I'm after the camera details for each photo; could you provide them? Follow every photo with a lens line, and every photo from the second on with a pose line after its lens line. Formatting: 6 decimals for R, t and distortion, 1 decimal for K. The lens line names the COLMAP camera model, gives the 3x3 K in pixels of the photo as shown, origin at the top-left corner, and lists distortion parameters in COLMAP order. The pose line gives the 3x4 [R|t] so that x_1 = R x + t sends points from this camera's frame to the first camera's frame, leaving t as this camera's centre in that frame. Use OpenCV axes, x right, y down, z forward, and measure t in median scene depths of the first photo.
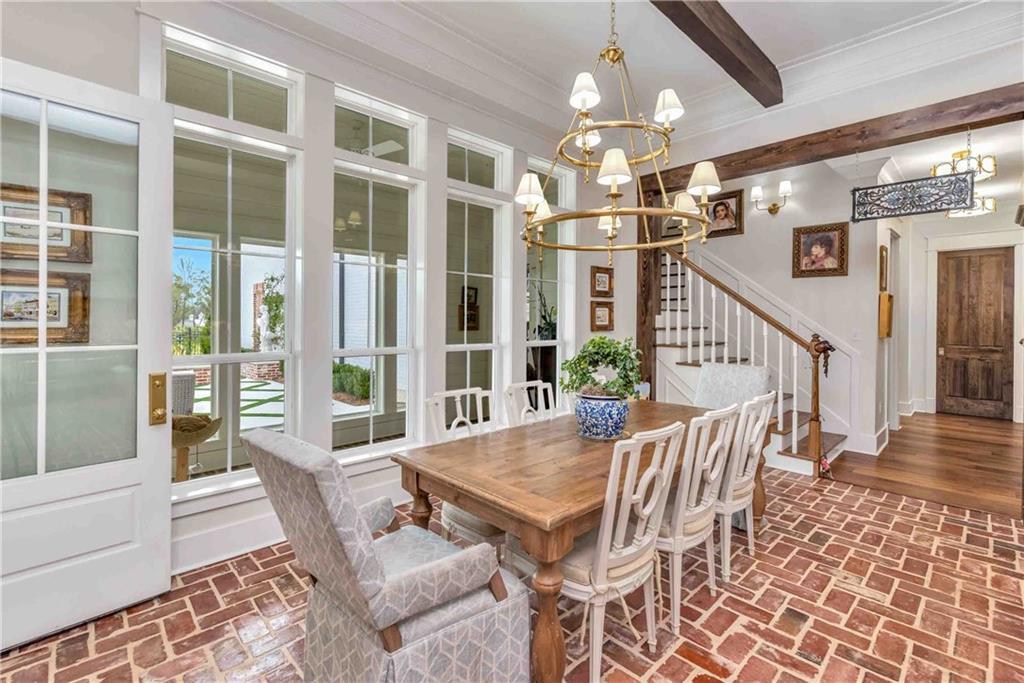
lens RADIAL K [[468.2, 0, 511.9], [0, 468.2, 317.0], [0, 0, 1]] dist [-0.000243, -0.000397]
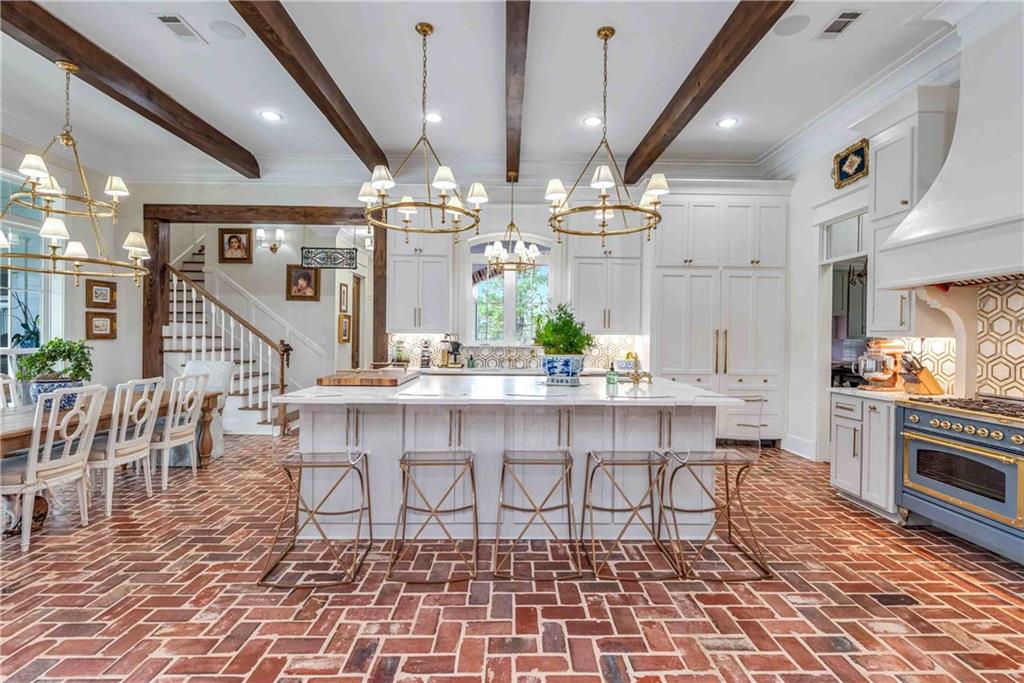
lens RADIAL K [[477.2, 0, 523.8], [0, 477.2, 339.0], [0, 0, 1]] dist [0.001102, 0.000362]
pose [[0.678095, -0.002592, 0.734970, 0.040928], [-0.009936, 0.999870, 0.012692, 0.005085], [-0.734907, -0.015909, 0.677981, -0.470903]]
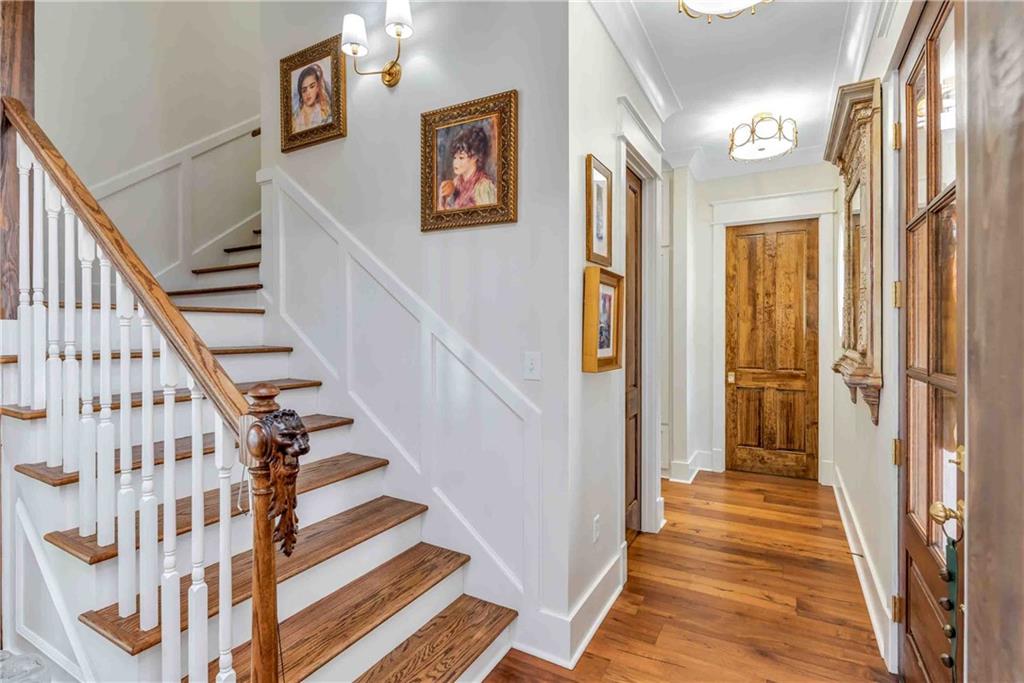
lens RADIAL K [[506.0, 0, 512.5], [0, 506.0, 326.8], [0, 0, 1]] dist [-0.006406, -0.000406]
pose [[0.955684, -0.002941, 0.294380, 0.545405], [0.003989, 0.999988, -0.002959, 0.003970], [-0.294368, 0.004002, 0.955684, 0.540241]]
